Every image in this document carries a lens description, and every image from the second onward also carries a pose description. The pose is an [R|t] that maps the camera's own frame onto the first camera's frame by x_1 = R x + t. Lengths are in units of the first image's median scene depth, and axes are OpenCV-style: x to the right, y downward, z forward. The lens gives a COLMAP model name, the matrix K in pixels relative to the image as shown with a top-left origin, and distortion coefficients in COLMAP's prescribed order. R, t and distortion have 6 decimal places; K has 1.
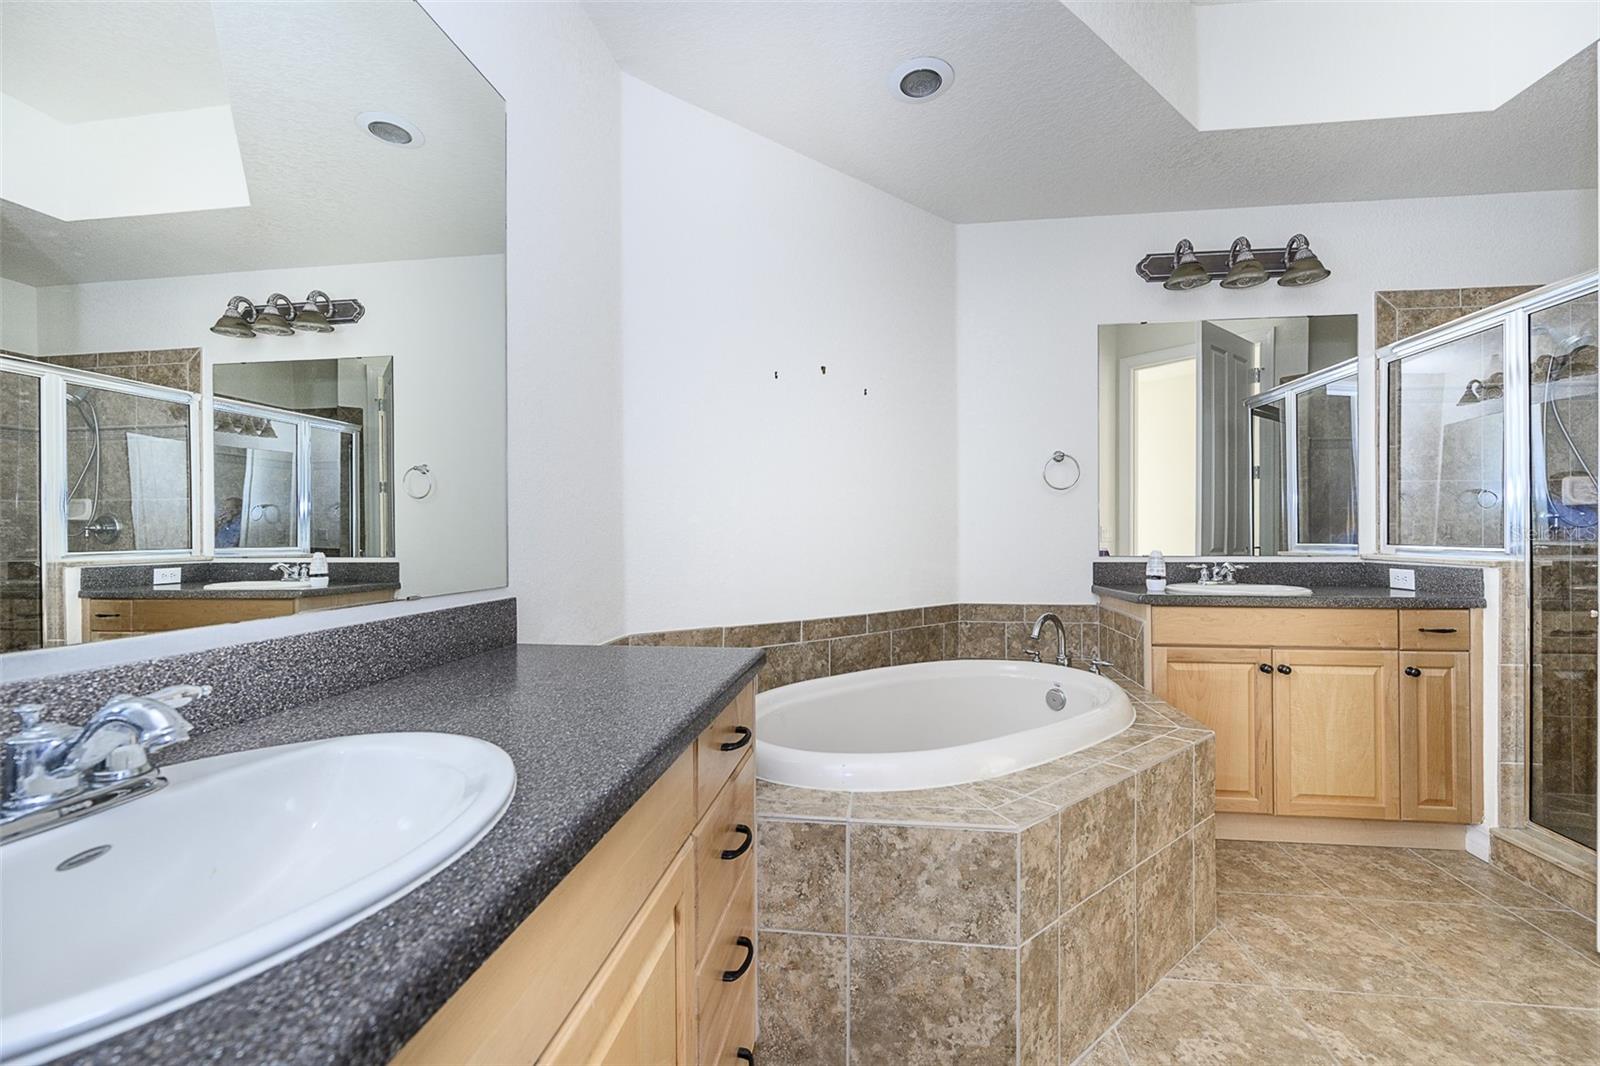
lens RADIAL K [[664.0, 0, 800.0], [0, 664.0, 533.0], [0, 0, 1]] dist [-0.014655, 0.000252]
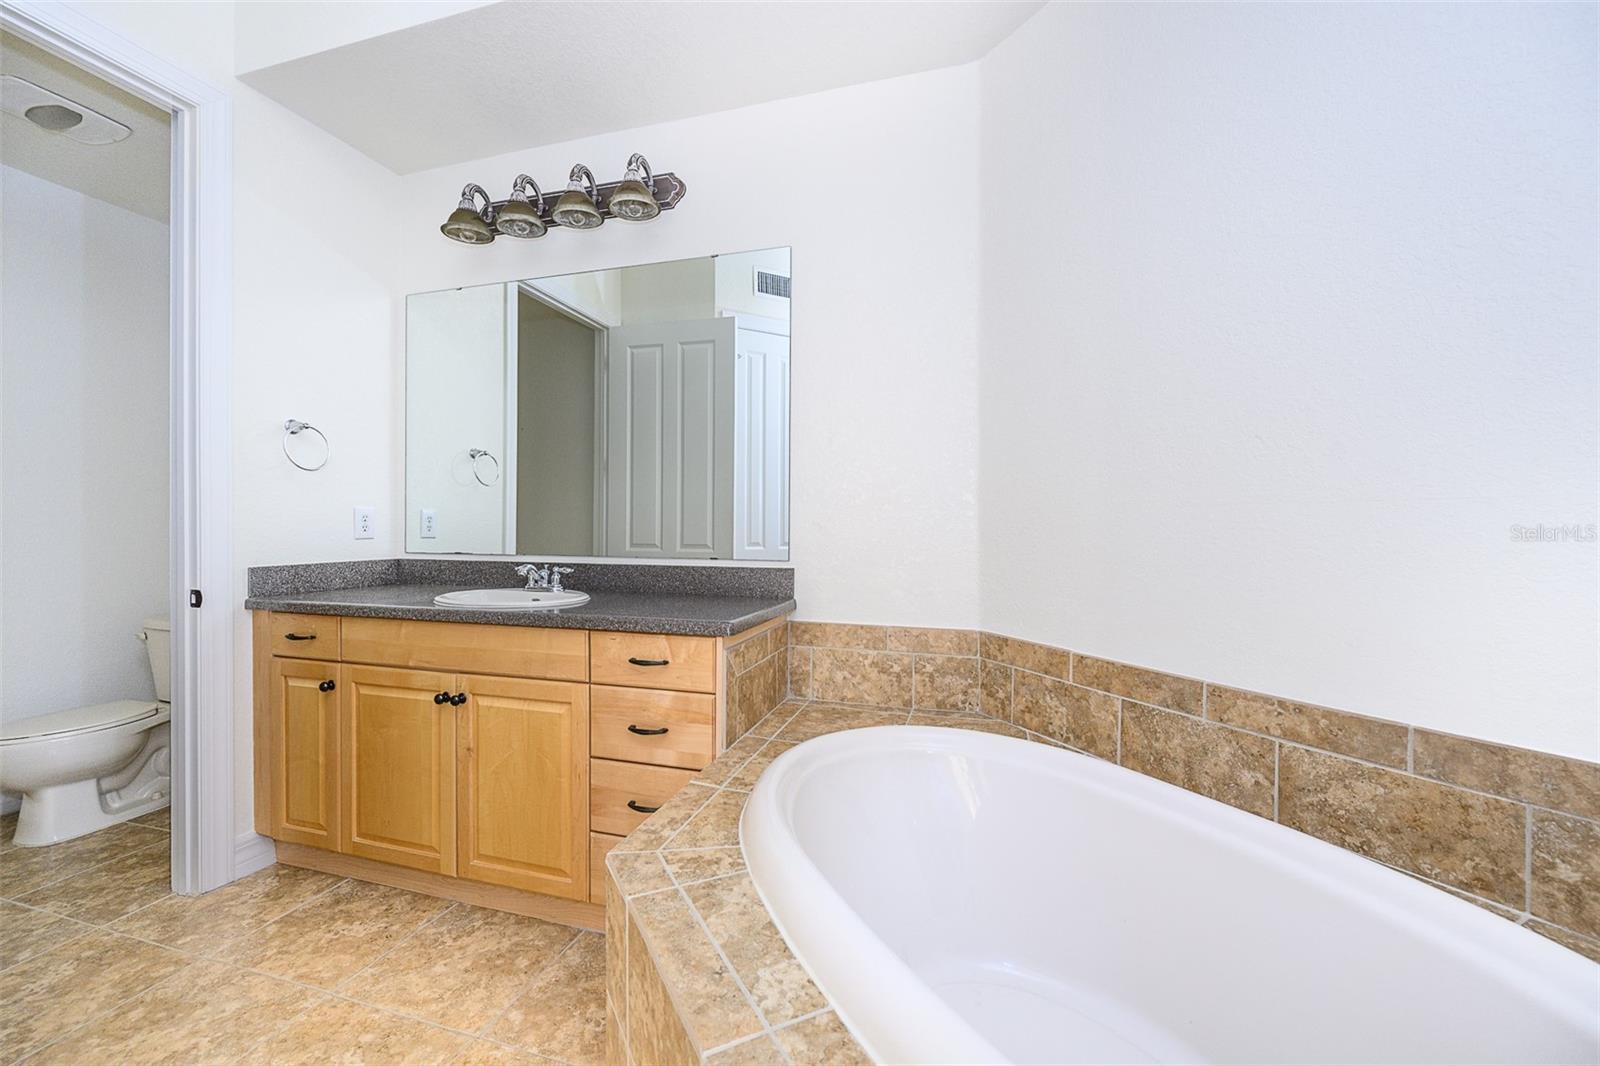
lens RADIAL K [[640.8, 0, 800.0], [0, 640.8, 533.0], [0, 0, 1]] dist [-0.003625, -0.000196]
pose [[-0.166215, 0.013331, -0.985999, 0.885044], [-0.005209, 0.999883, 0.014397, -0.005257], [0.986076, 0.007529, -0.166126, 1.090109]]
